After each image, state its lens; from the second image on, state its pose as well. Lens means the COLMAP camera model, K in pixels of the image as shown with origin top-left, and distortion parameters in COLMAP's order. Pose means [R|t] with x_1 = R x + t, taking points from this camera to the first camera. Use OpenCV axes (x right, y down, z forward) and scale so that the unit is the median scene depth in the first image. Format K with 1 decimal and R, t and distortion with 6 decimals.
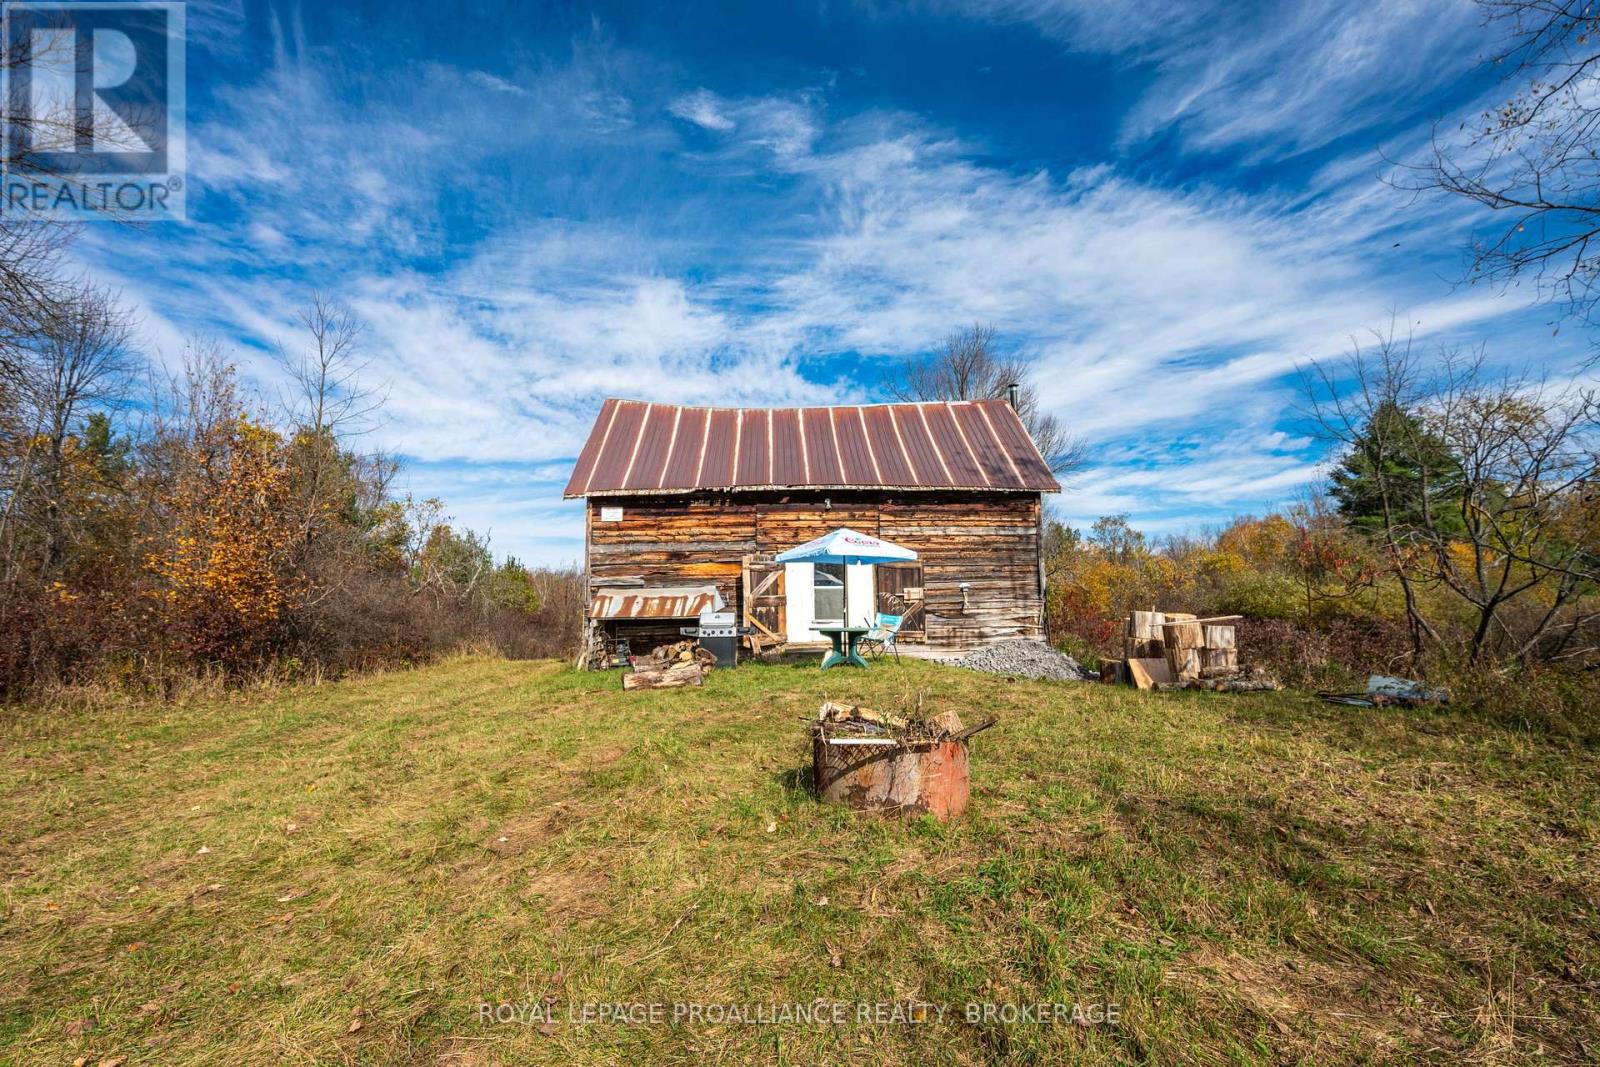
lens RADIAL K [[742.7, 0, 797.1], [0, 742.7, 485.4], [0, 0, 1]] dist [-0.014973, -0.000232]
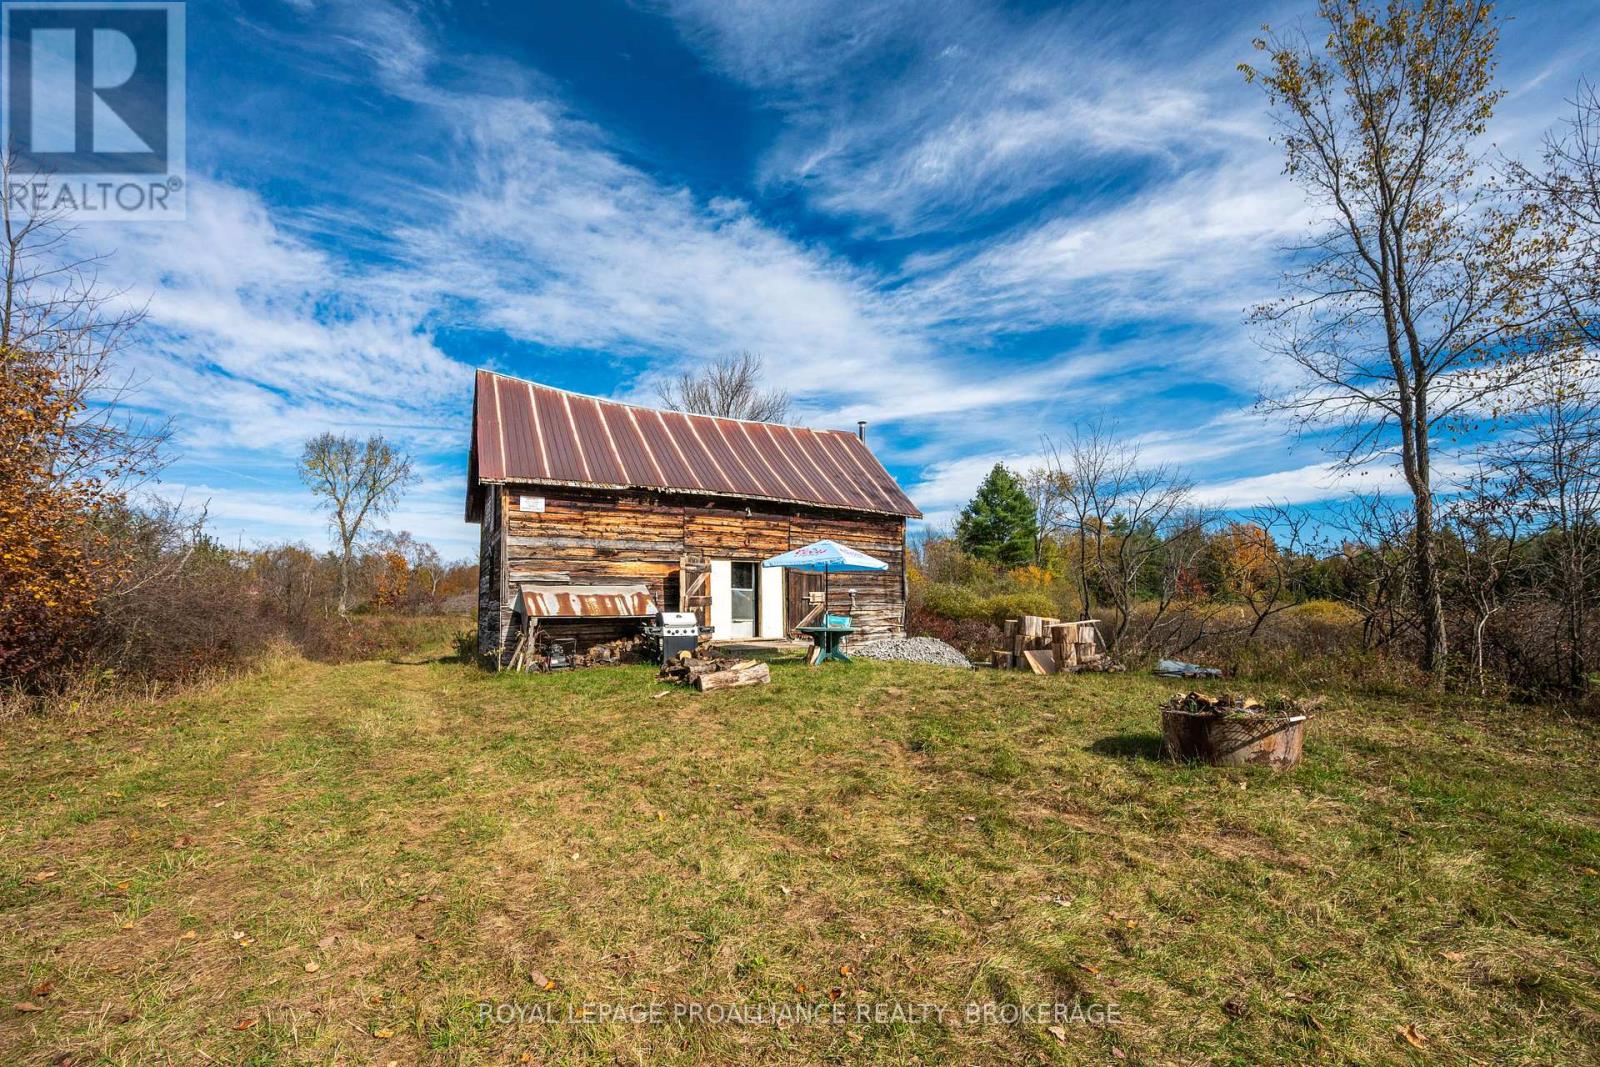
lens RADIAL K [[694.0, 0, 799.1], [0, 694.0, 593.0], [0, 0, 1]] dist [-0.000373, -0.000315]
pose [[0.866808, 0.024149, 0.498057, -0.390116], [-0.098026, 0.987588, 0.122719, 0.009936], [-0.488912, -0.155196, 0.858417, 0.088117]]
